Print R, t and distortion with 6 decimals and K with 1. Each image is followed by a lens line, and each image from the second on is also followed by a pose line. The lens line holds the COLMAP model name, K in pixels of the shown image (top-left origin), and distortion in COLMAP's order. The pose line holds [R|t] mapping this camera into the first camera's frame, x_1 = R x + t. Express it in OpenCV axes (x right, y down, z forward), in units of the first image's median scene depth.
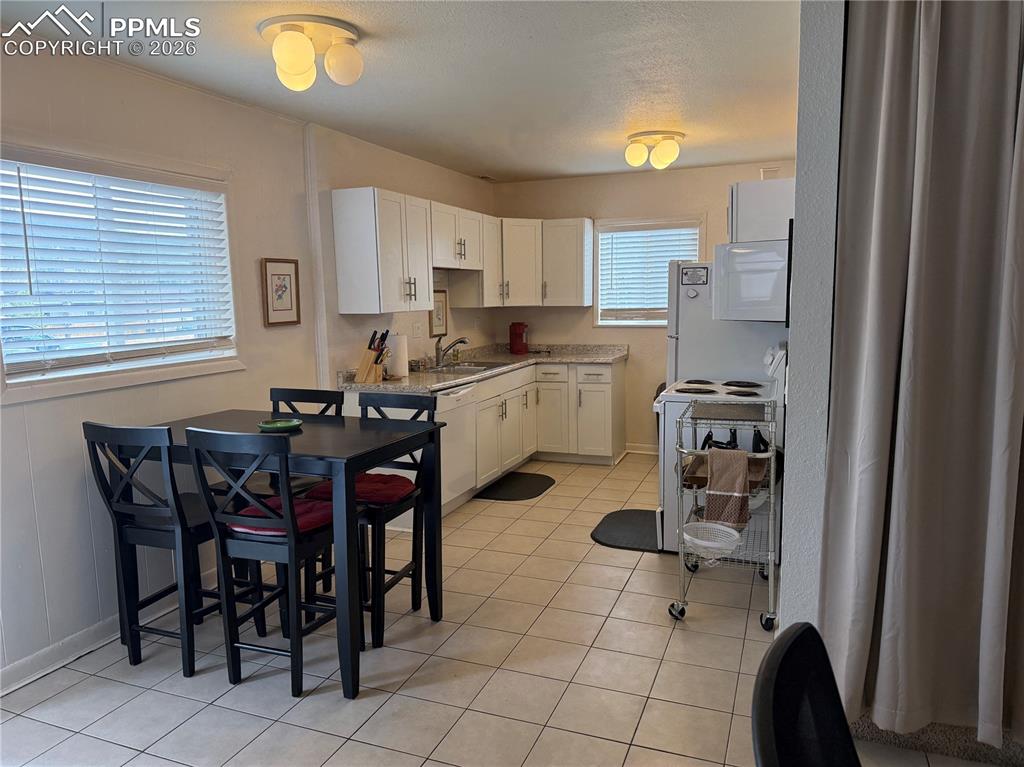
lens RADIAL K [[713.8, 0, 517.9], [0, 713.8, 382.9], [0, 0, 1]] dist [0.146134, -0.221599]
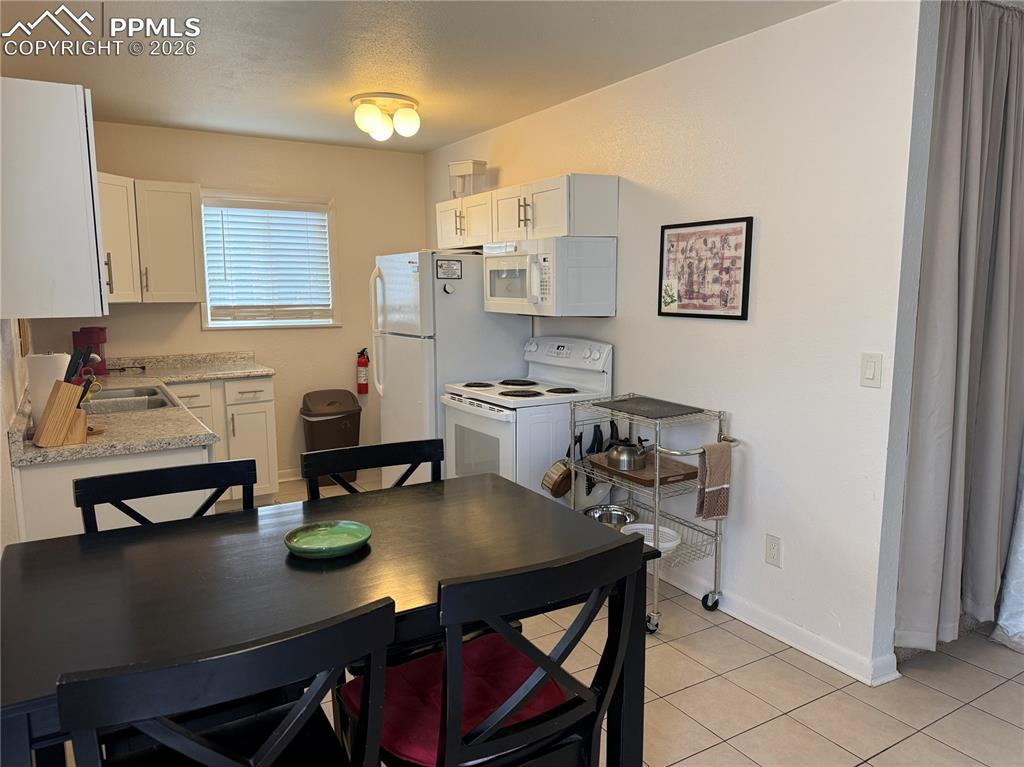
lens RADIAL K [[718.8, 0, 518.0], [0, 718.8, 374.9], [0, 0, 1]] dist [0.090186, -0.134605]
pose [[0.607628, -0.084450, 0.789719, -0.328410], [0.090066, 0.995243, 0.037129, -0.032341], [-0.789098, 0.048566, 0.612344, 0.294913]]
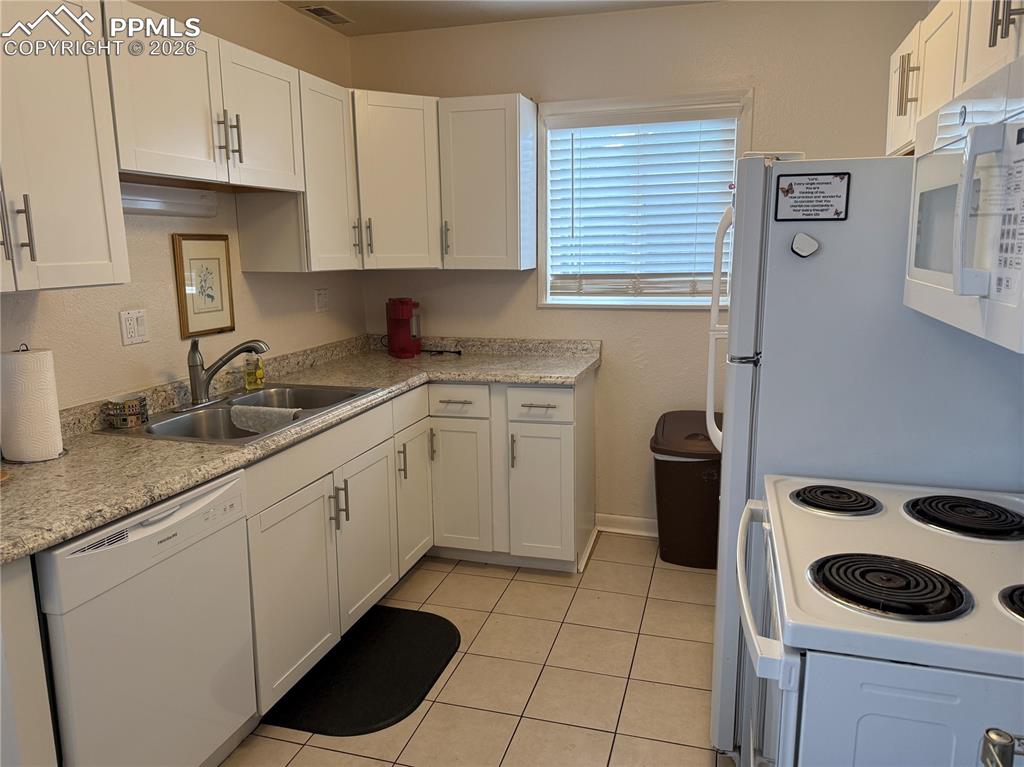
lens RADIAL K [[713.8, 0, 517.9], [0, 713.8, 382.9], [0, 0, 1]] dist [0.146134, -0.221599]
pose [[0.996979, -0.009548, 0.077077, 0.051198], [0.004622, 0.997950, 0.063832, -0.060201], [-0.077528, -0.063283, 0.994980, 0.489147]]
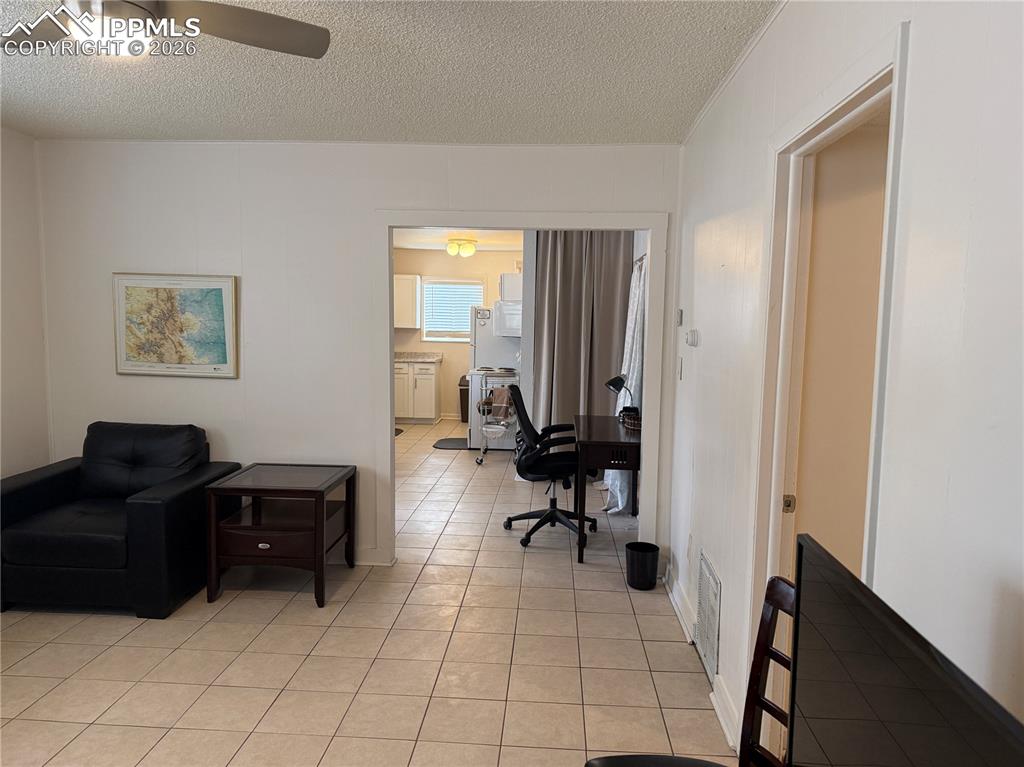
lens RADIAL K [[713.8, 0, 517.9], [0, 713.8, 382.9], [0, 0, 1]] dist [0.146134, -0.221599]
pose [[0.951987, 0.004632, 0.306103, -0.196243], [0.006328, 0.999374, -0.034803, 0.079804], [-0.306073, 0.035069, 0.951362, -0.656162]]
